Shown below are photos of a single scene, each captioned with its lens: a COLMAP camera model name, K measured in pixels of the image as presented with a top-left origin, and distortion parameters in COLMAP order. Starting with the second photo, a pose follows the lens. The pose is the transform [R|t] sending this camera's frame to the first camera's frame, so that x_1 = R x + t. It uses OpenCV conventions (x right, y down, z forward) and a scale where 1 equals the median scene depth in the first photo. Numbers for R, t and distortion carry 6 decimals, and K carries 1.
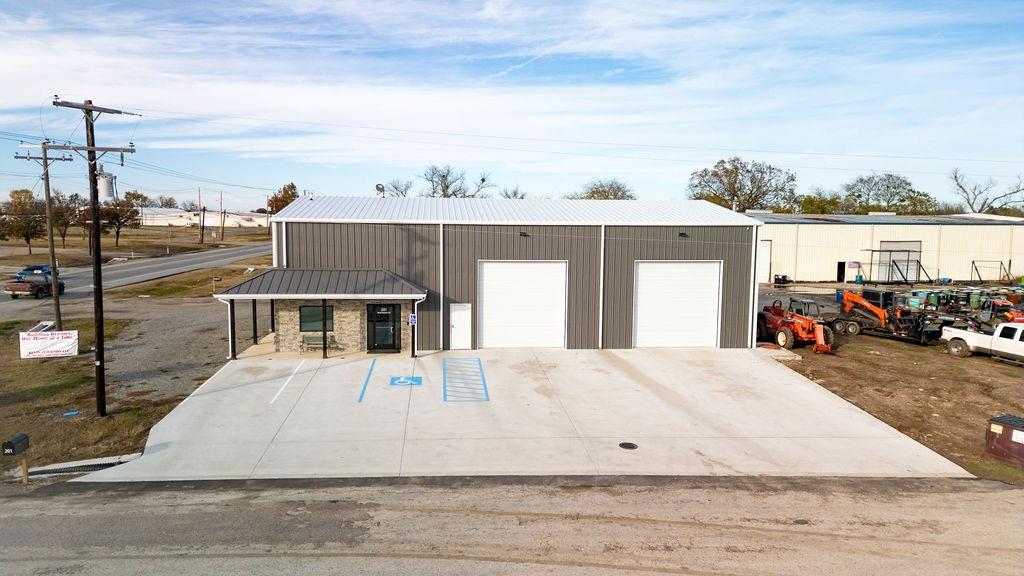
lens RADIAL K [[710.8, 0, 509.6], [0, 710.8, 290.4], [0, 0, 1]] dist [0.071717, -0.054927]
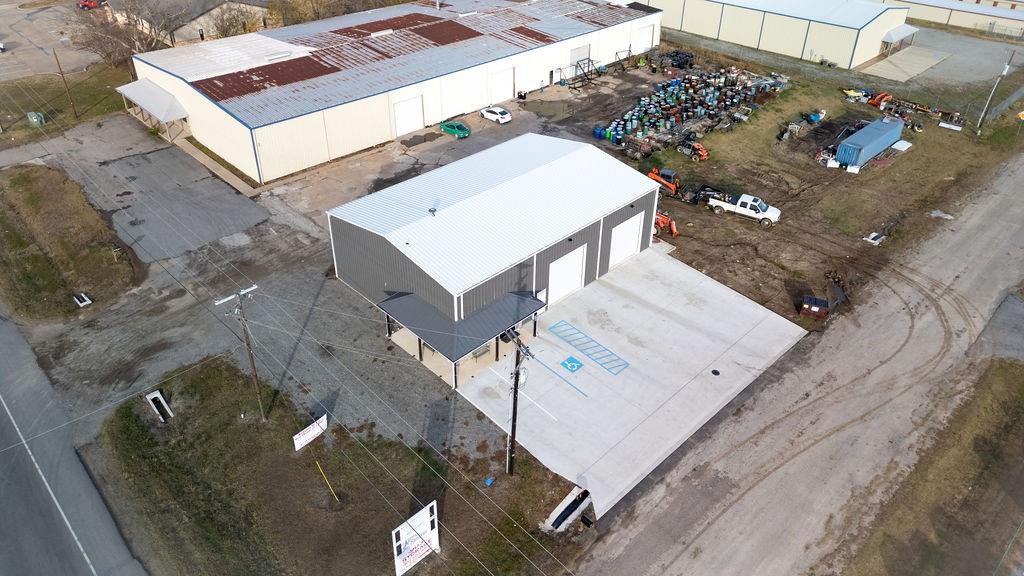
lens RADIAL K [[695.3, 0, 504.3], [0, 695.3, 251.8], [0, 0, 1]] dist [0.092274, -0.086851]
pose [[0.776470, -0.341853, 0.529369, -1.598378], [0.057539, 0.875015, 0.480665, -1.398572], [-0.627522, -0.342762, 0.699092, -0.013232]]
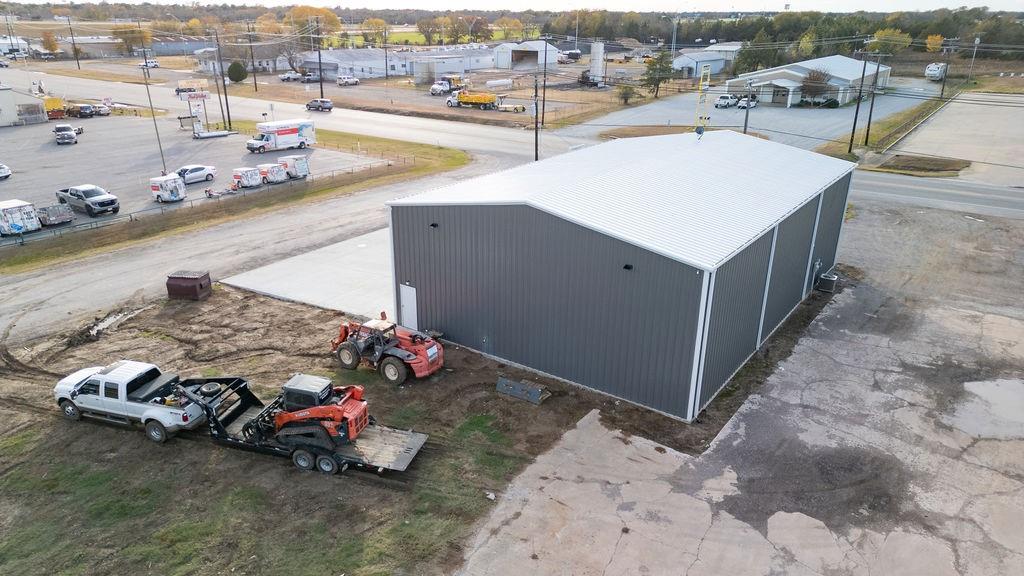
lens RADIAL K [[710.8, 0, 509.6], [0, 710.8, 290.4], [0, 0, 1]] dist [0.071717, -0.054927]
pose [[-0.644181, 0.262649, -0.718363, 1.698422], [-0.085823, 0.908442, 0.409106, -0.686853], [0.760043, 0.325191, -0.562660, 2.998402]]
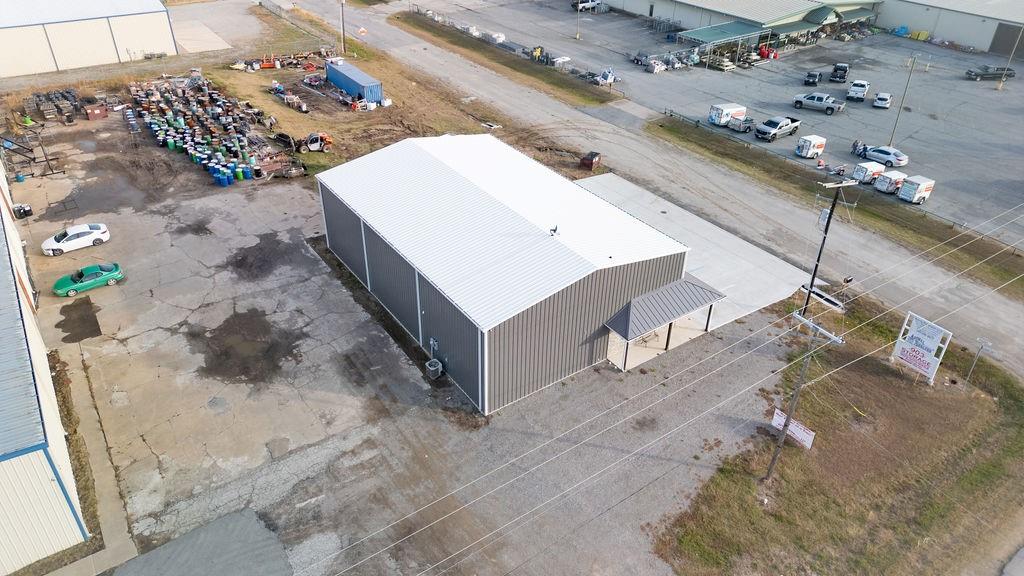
lens RADIAL K [[710.8, 0, 509.6], [0, 710.8, 290.4], [0, 0, 1]] dist [0.071717, -0.054927]
pose [[-0.497163, -0.491132, 0.715275, -1.960253], [0.064771, 0.801067, 0.595060, -1.447556], [-0.865236, 0.342171, -0.366450, 3.051413]]
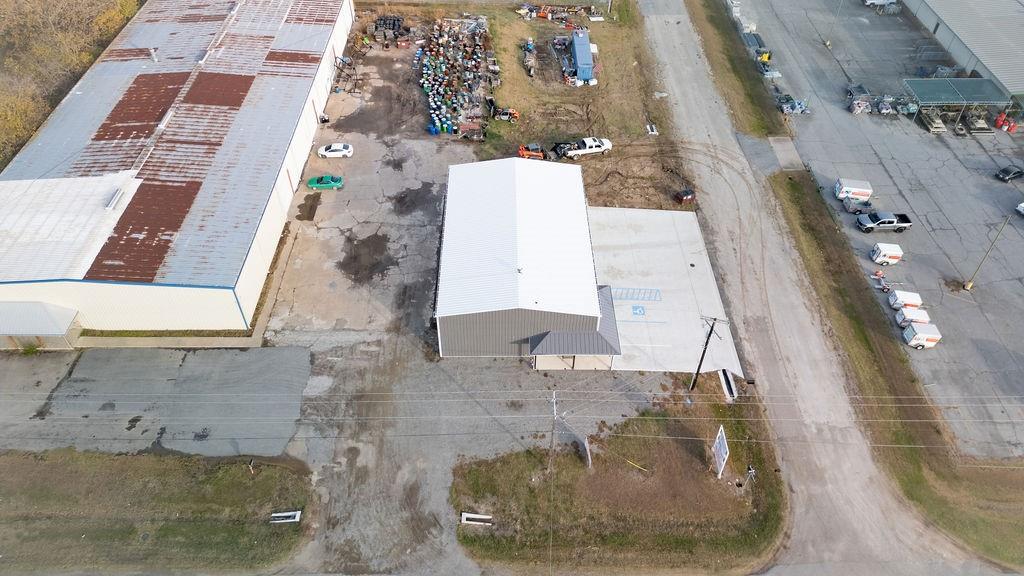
lens RADIAL K [[695.3, 0, 504.3], [0, 695.3, 251.8], [0, 0, 1]] dist [0.092274, -0.086851]
pose [[0.081381, -0.701709, 0.707801, -2.715210], [0.088074, 0.712441, 0.696183, -2.728010], [-0.992784, 0.005683, 0.119781, 1.727104]]
